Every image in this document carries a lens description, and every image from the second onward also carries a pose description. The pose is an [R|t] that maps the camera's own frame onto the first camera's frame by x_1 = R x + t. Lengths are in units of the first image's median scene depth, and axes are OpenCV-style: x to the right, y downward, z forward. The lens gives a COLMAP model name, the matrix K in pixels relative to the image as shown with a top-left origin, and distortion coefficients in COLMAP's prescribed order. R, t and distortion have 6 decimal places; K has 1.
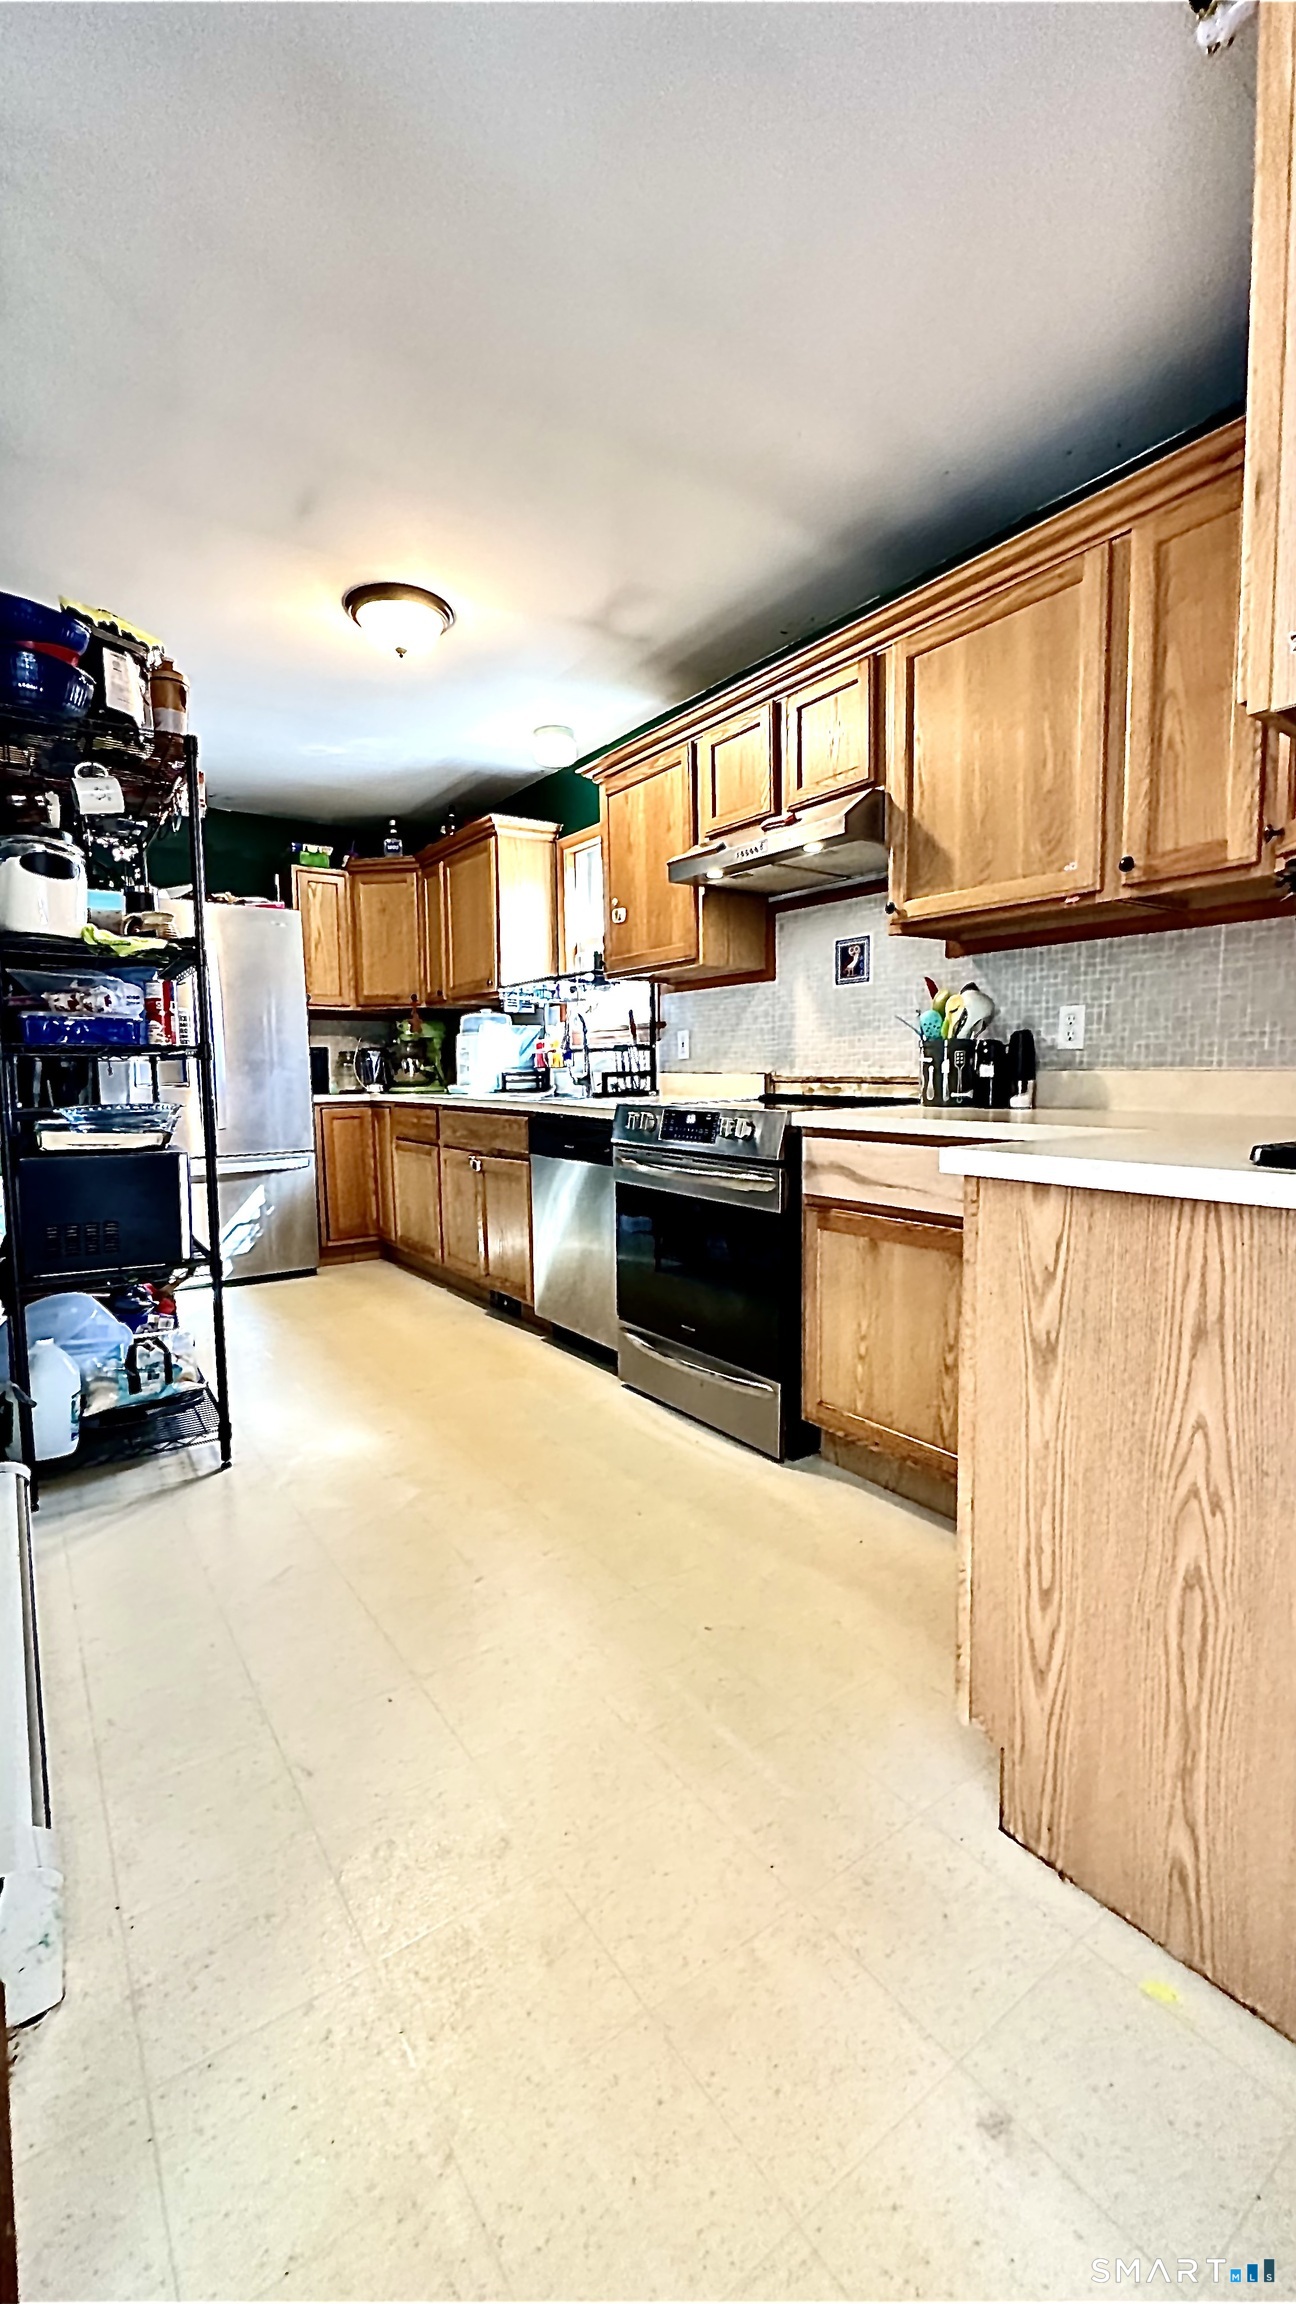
lens RADIAL K [[921.1, 0, 658.9], [0, 921.1, 1140.5], [0, 0, 1]] dist [-0.002257, 0.001226]
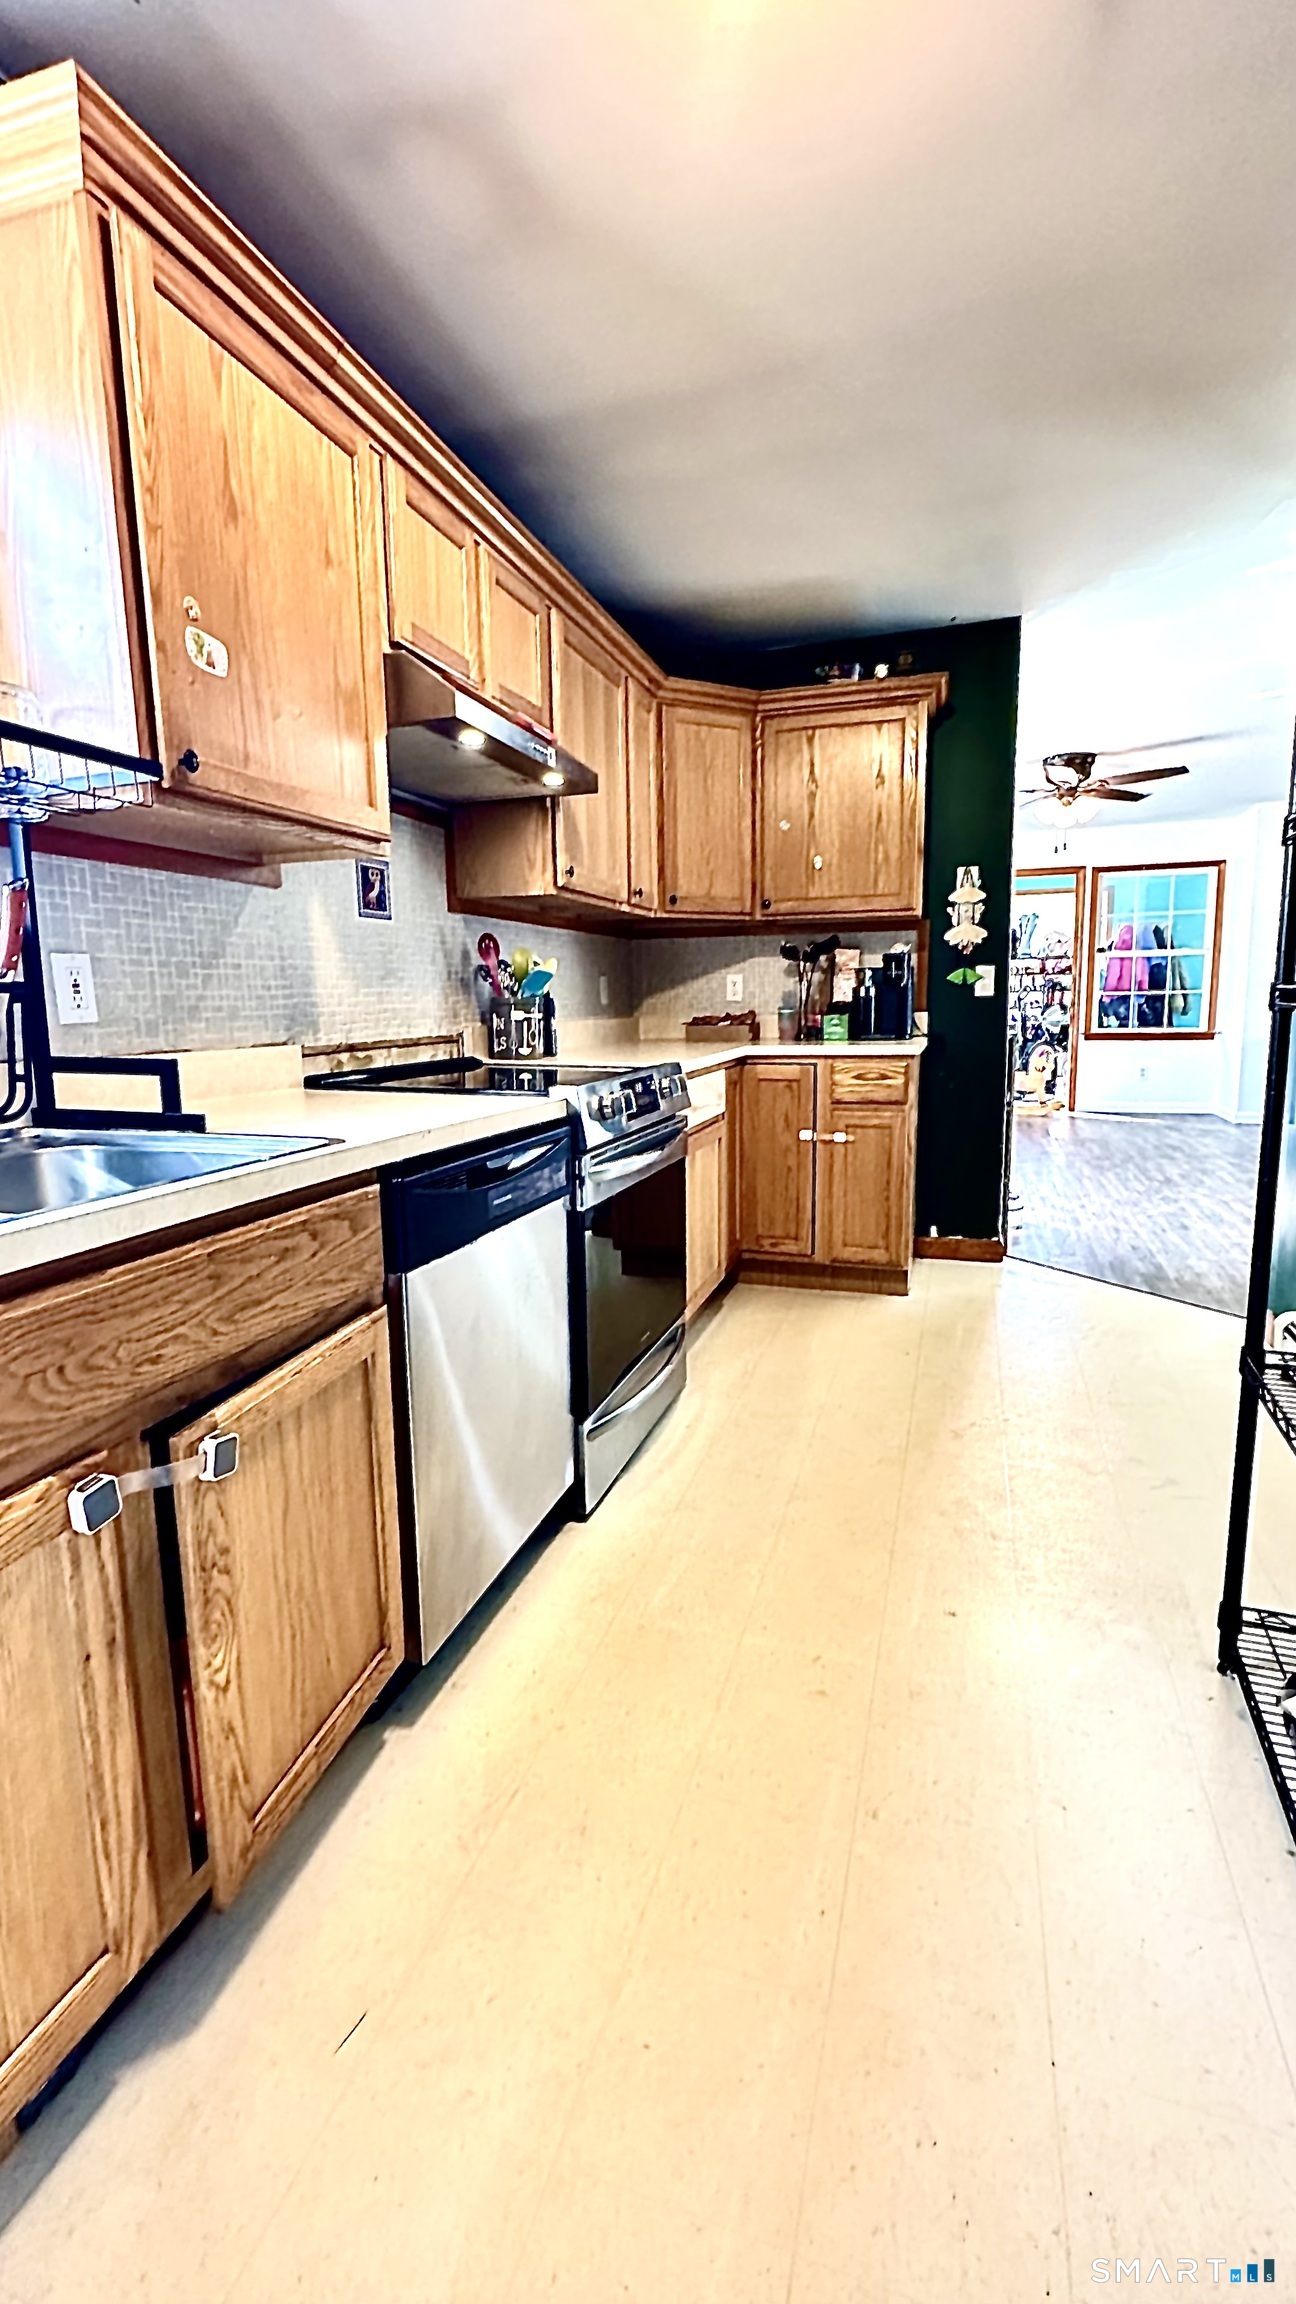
lens RADIAL K [[921.1, 0, 668.8], [0, 921.1, 1143.2], [0, 0, 1]] dist [-0.002257, 0.001226]
pose [[-0.581336, -0.107126, 0.806581, -0.570826], [0.088359, 0.977121, 0.193461, -0.114694], [-0.808852, 0.183734, -0.558570, 1.265711]]
